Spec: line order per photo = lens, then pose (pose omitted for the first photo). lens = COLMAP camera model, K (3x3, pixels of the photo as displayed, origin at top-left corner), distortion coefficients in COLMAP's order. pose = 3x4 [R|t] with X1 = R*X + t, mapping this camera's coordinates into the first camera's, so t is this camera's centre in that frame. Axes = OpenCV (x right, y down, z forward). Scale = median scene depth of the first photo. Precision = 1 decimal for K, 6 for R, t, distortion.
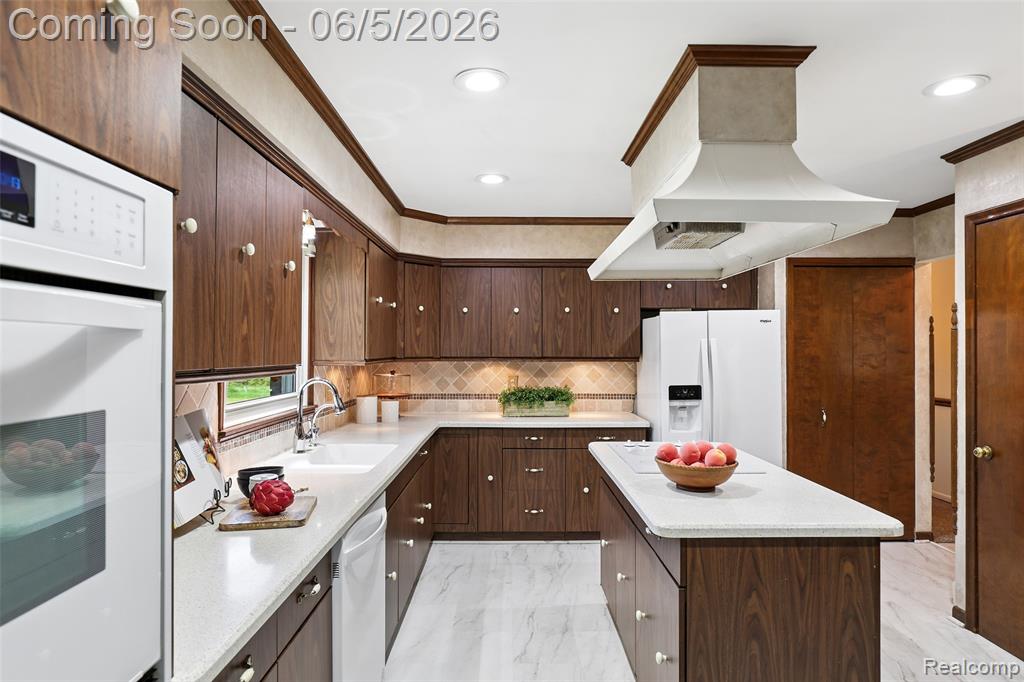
lens RADIAL K [[588.7, 0, 515.1], [0, 588.7, 343.4], [0, 0, 1]] dist [-0.033734, 0.021013]
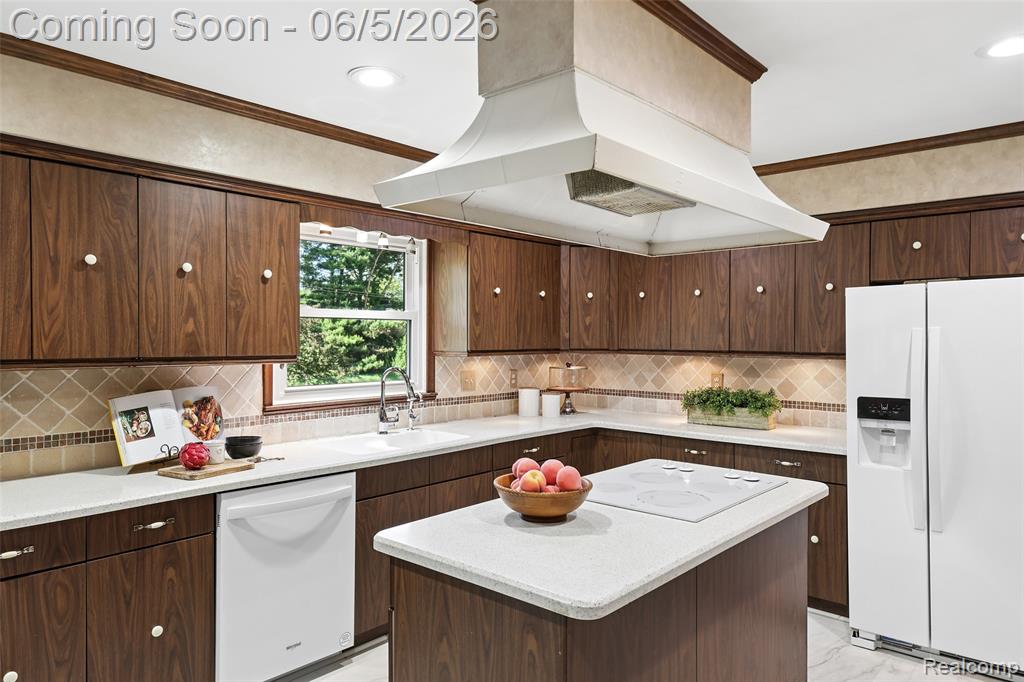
lens RADIAL K [[681.3, 0, 515.1], [0, 681.3, 343.7], [0, 0, 1]] dist [0.029085, 0.000130]
pose [[0.742730, 0.008897, -0.669532, 0.473816], [0.005377, 0.999800, 0.019250, -0.005930], [0.669570, -0.017898, 0.742534, 0.142310]]
